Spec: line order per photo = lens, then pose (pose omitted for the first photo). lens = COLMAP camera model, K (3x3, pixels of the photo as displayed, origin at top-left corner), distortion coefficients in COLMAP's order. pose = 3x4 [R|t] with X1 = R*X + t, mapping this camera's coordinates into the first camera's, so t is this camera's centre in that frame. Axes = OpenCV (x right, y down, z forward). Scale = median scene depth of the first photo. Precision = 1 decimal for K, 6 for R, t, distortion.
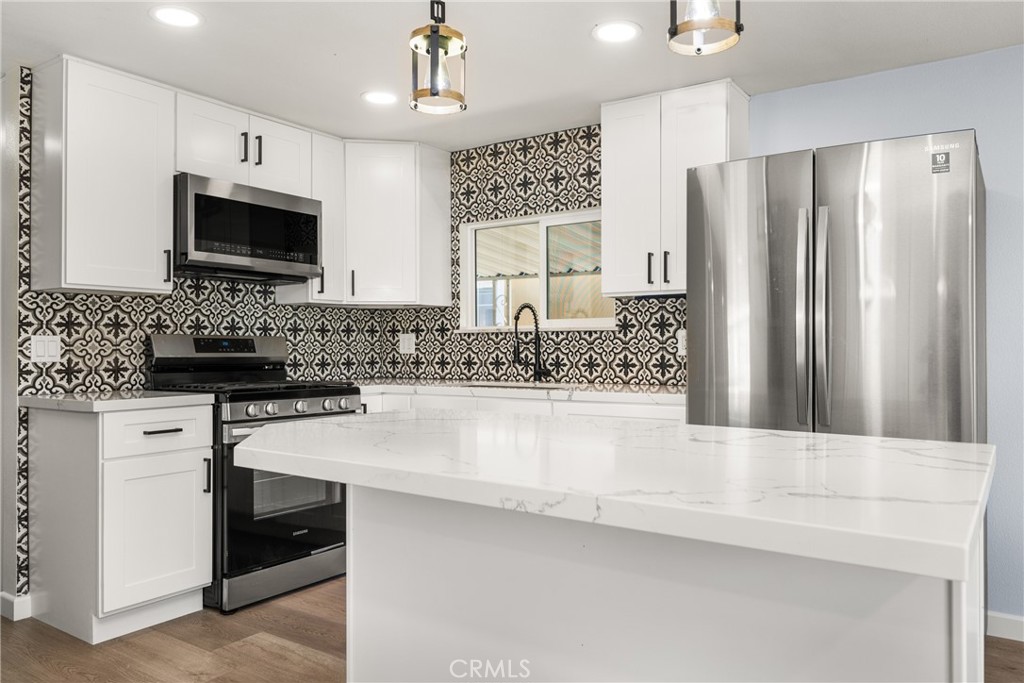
lens RADIAL K [[738.0, 0, 506.5], [0, 738.0, 338.4], [0, 0, 1]] dist [-0.010580, 0.004407]
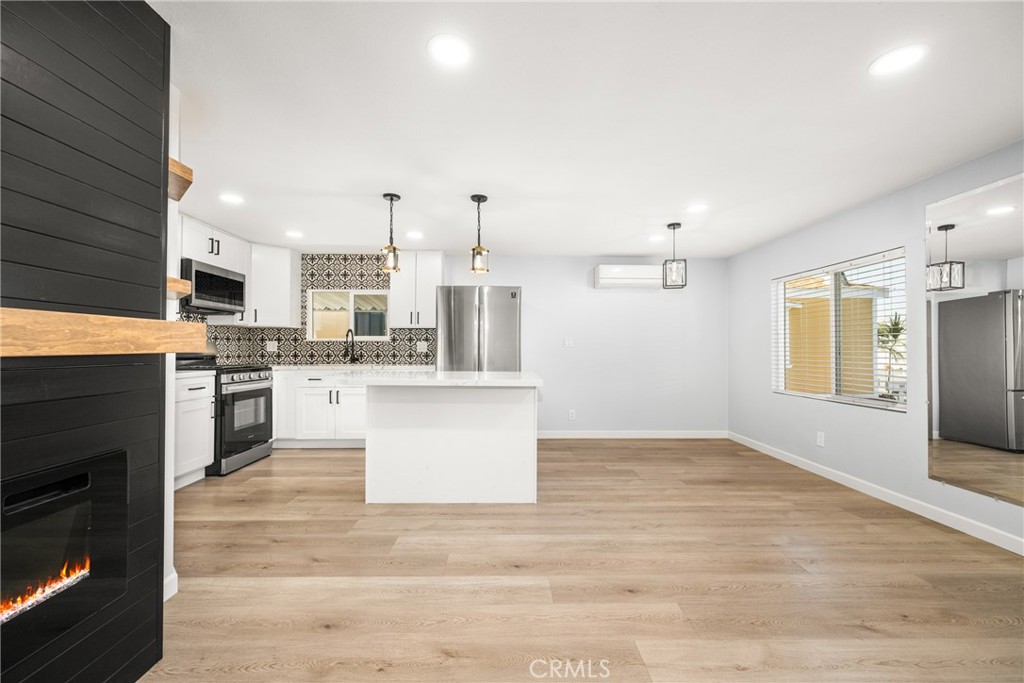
lens RADIAL K [[429.8, 0, 507.9], [0, 429.8, 342.4], [0, 0, 1]] dist [0.001727, 0.000841]
pose [[0.813193, 0.012623, 0.581857, -0.354381], [-0.010182, 0.999920, -0.007462, -0.001504], [-0.581905, 0.000144, 0.813257, -0.366918]]
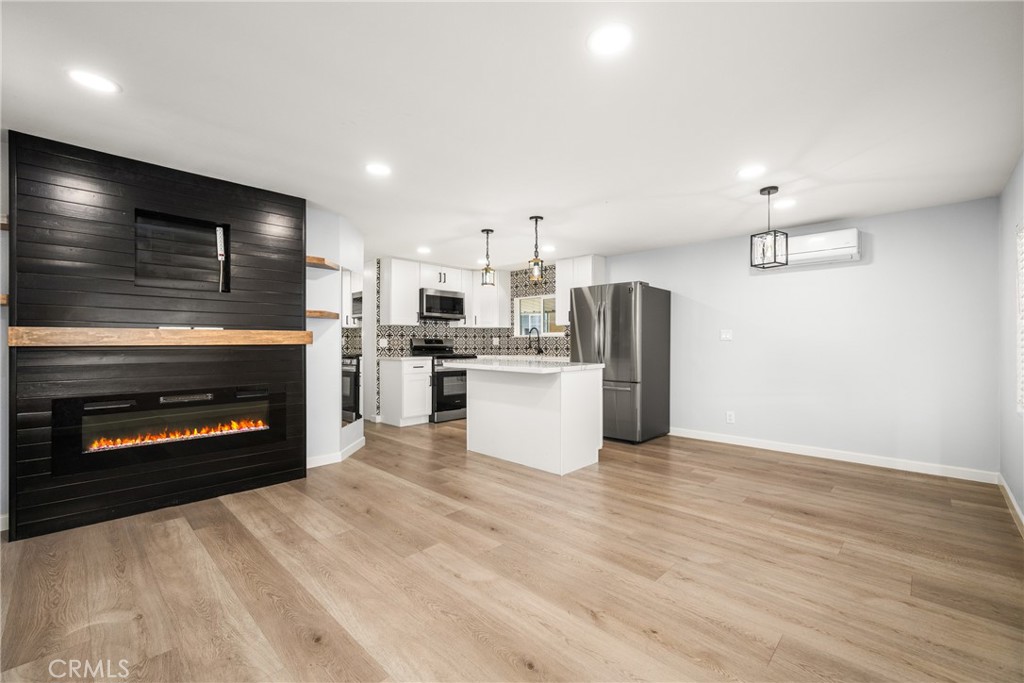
lens RADIAL K [[429.8, 0, 501.2], [0, 429.8, 347.2], [0, 0, 1]] dist [0.001727, 0.000841]
pose [[0.983845, 0.003829, -0.178980, 0.205931], [-0.000183, 0.999792, 0.020383, -0.004668], [0.179021, -0.020021, 0.983642, -0.685165]]
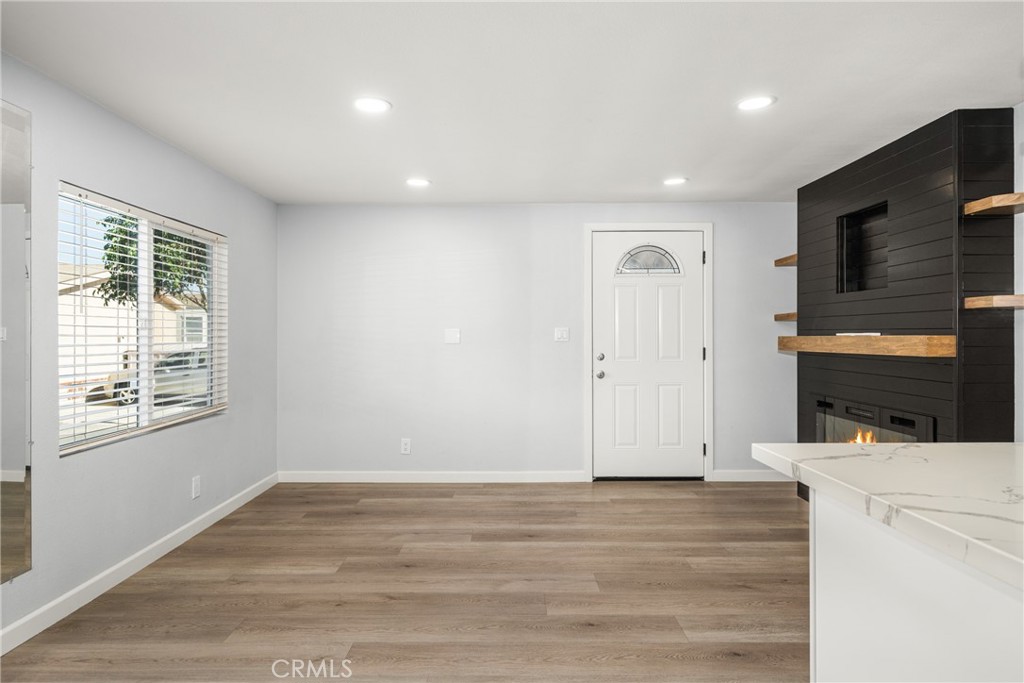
lens RADIAL K [[590.7, 0, 517.6], [0, 590.7, 335.2], [0, 0, 1]] dist [0.000457, -0.002604]
pose [[-0.816010, -0.001298, -0.578036, 0.509254], [0.004524, 0.999953, -0.008631, -0.015300], [0.578020, -0.009657, -0.815965, 0.450140]]
